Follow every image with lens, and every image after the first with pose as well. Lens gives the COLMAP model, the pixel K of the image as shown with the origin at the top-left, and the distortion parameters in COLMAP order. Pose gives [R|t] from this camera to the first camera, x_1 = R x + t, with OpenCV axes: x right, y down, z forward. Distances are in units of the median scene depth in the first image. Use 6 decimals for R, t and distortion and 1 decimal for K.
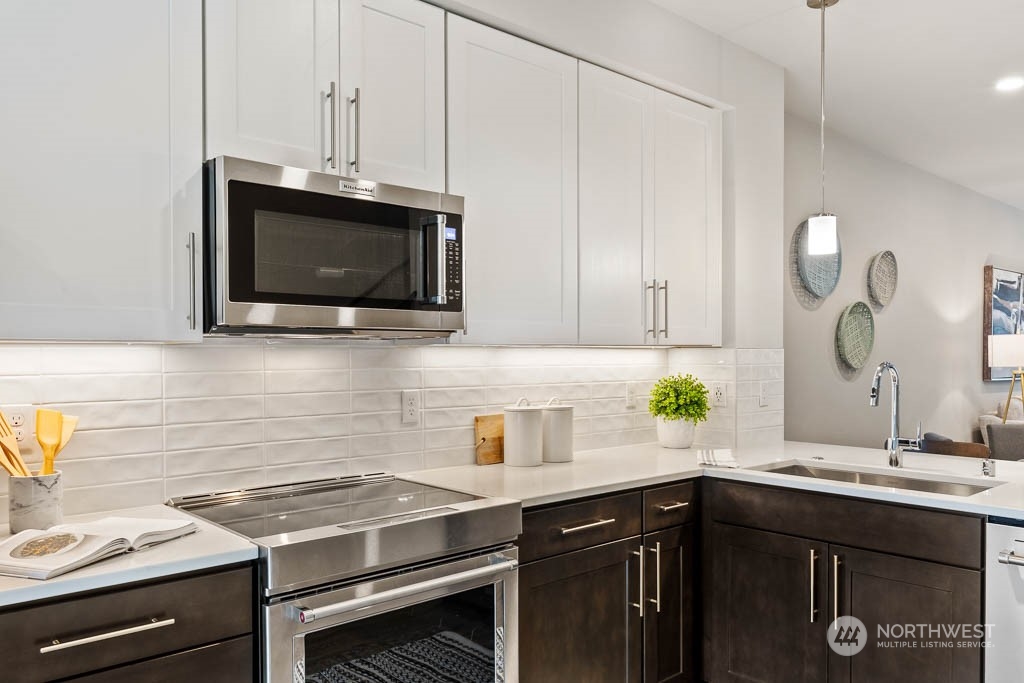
lens RADIAL K [[796.5, 0, 512.4], [0, 796.5, 359.6], [0, 0, 1]] dist [0.000802, 0.000797]
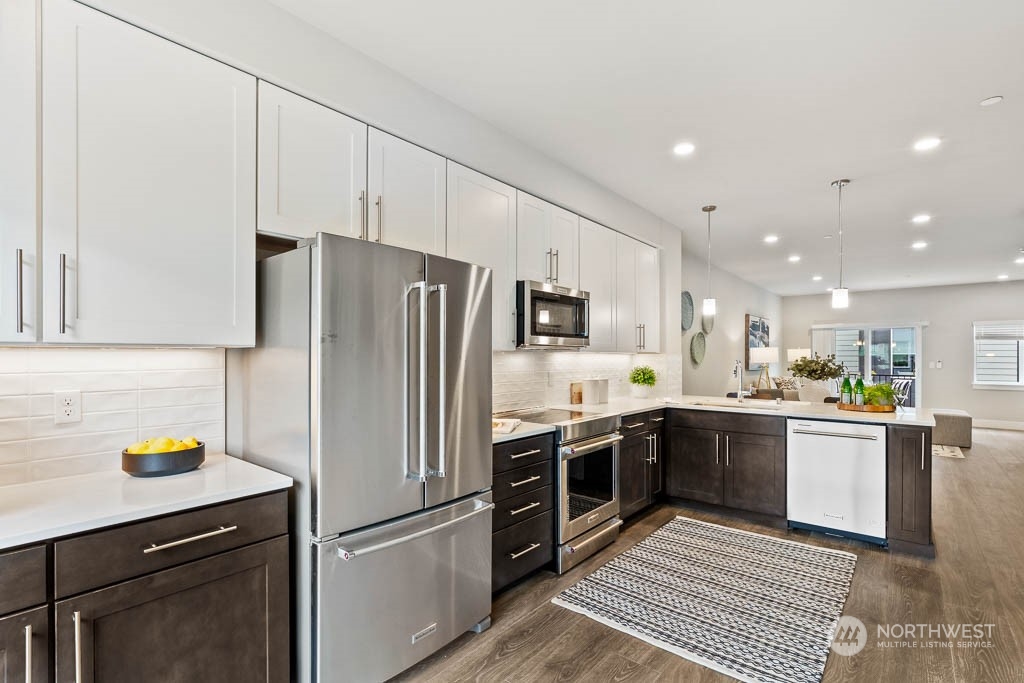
lens RADIAL K [[479.9, 0, 519.7], [0, 479.9, 351.7], [0, 0, 1]] dist [-0.000600, -0.000052]
pose [[0.990193, 0.002498, 0.139686, -0.442598], [-0.000019, 0.999843, -0.017744, 0.005820], [-0.139708, 0.017568, 0.990037, -0.404034]]
